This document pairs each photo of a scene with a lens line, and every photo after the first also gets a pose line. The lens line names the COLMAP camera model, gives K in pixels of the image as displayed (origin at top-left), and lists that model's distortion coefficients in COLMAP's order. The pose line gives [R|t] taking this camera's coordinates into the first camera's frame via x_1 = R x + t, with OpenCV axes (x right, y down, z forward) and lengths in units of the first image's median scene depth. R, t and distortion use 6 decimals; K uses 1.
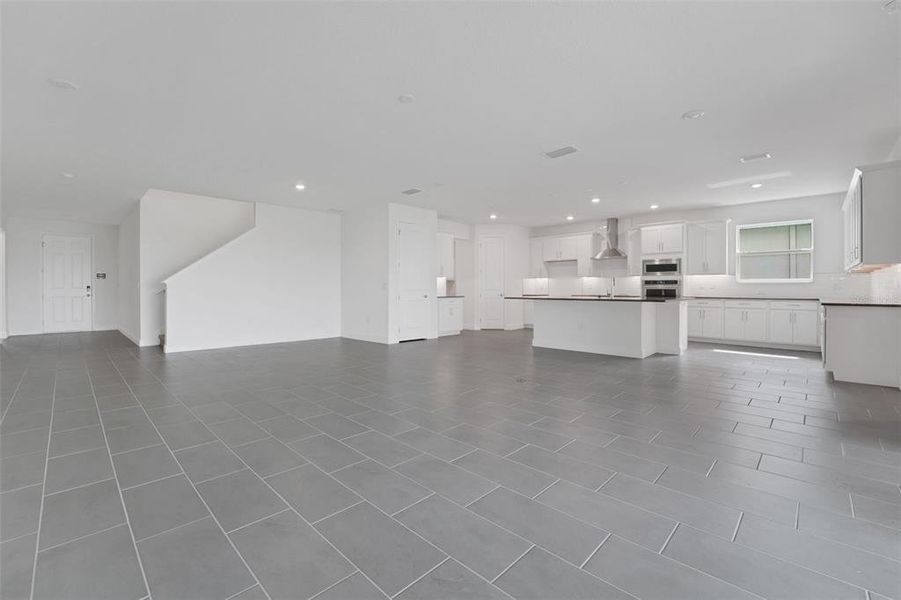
lens RADIAL K [[389.0, 0, 449.0], [0, 389.0, 292.3], [0, 0, 1]] dist [0.002298, 0.000174]
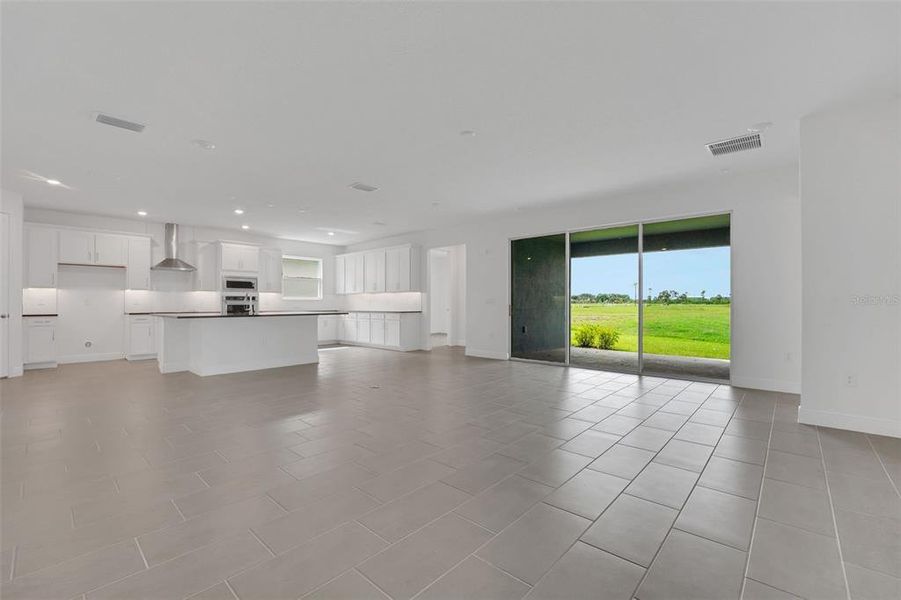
lens RADIAL K [[389.0, 0, 438.9], [0, 389.0, 310.6], [0, 0, 1]] dist [0.002298, 0.000174]
pose [[-0.013523, -0.018715, 0.999733, -0.516846], [0.011452, 0.999756, 0.018870, -0.005517], [-0.999843, 0.011704, -0.013305, 0.462647]]
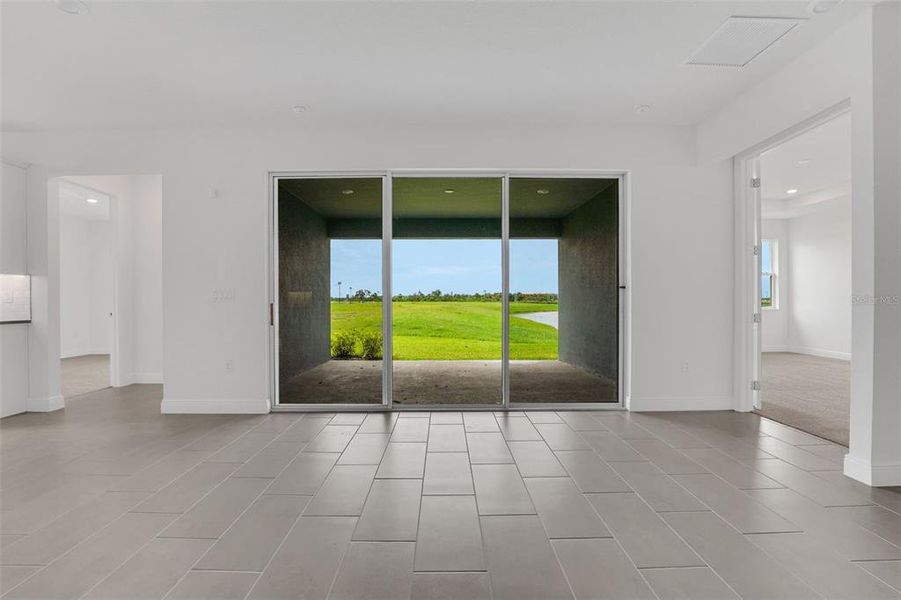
lens RADIAL K [[389.0, 0, 435.8], [0, 389.0, 300.6], [0, 0, 1]] dist [0.002298, 0.000174]
pose [[-0.668550, 0.004017, 0.743656, -0.084175], [0.013929, 0.999878, 0.007121, -0.003591], [-0.743537, 0.015119, -0.668524, 0.448477]]
